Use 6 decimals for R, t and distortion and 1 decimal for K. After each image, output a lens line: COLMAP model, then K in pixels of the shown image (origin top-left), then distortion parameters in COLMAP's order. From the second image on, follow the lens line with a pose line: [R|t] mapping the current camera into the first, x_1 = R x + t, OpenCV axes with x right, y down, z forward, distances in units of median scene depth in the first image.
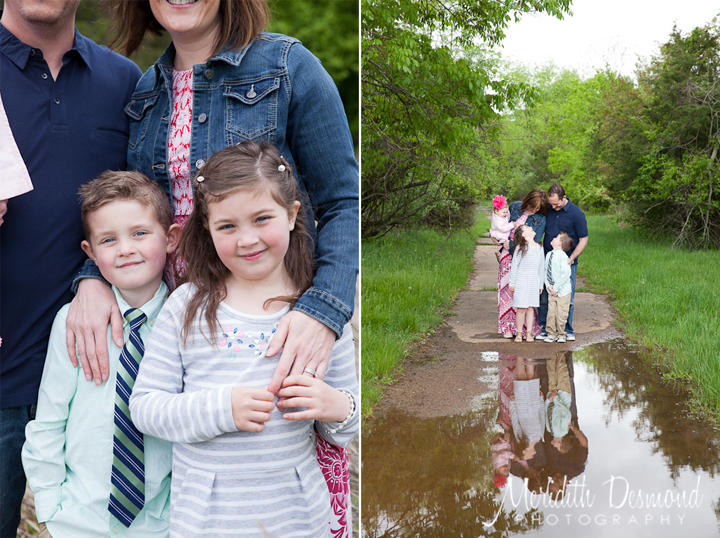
lens RADIAL K [[1413.8, 0, 360.0], [0, 1413.8, 269.0], [0, 0, 1]] dist [0.300673, -6.216369]
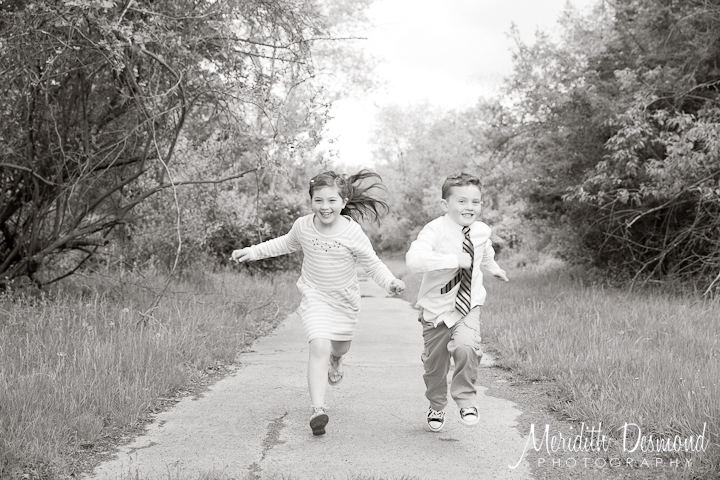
lens RADIAL K [[1143.2, 0, 360.0], [0, 1143.2, 240.0], [0, 0, 1]] dist [0.057660, 0.098523]
pose [[0.997071, 0.000263, 0.076484, 0.079475], [0.005212, 0.997436, -0.071377, -0.007753], [-0.076307, 0.071566, 0.994513, 0.608091]]
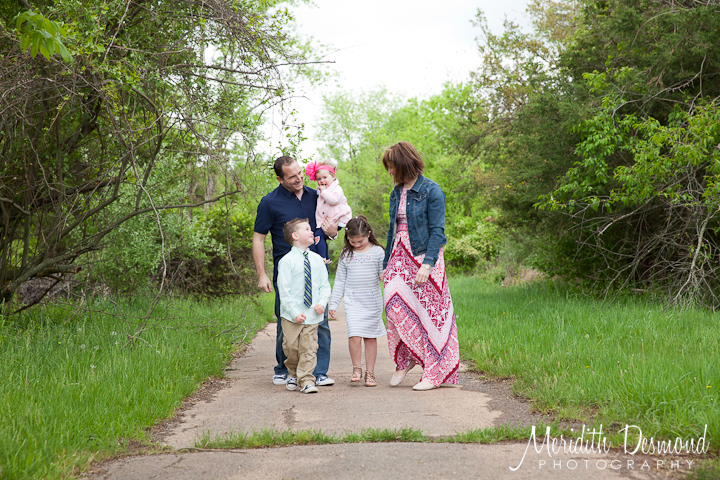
lens RADIAL K [[1455.6, 0, 360.0], [0, 1455.6, 240.0], [0, 0, 1]] dist [0.016465, 0.041515]
pose [[0.992424, -0.033915, 0.118089, 0.062973], [0.043683, 0.995745, -0.081137, -0.001757], [-0.114835, 0.085680, 0.989683, 0.516957]]
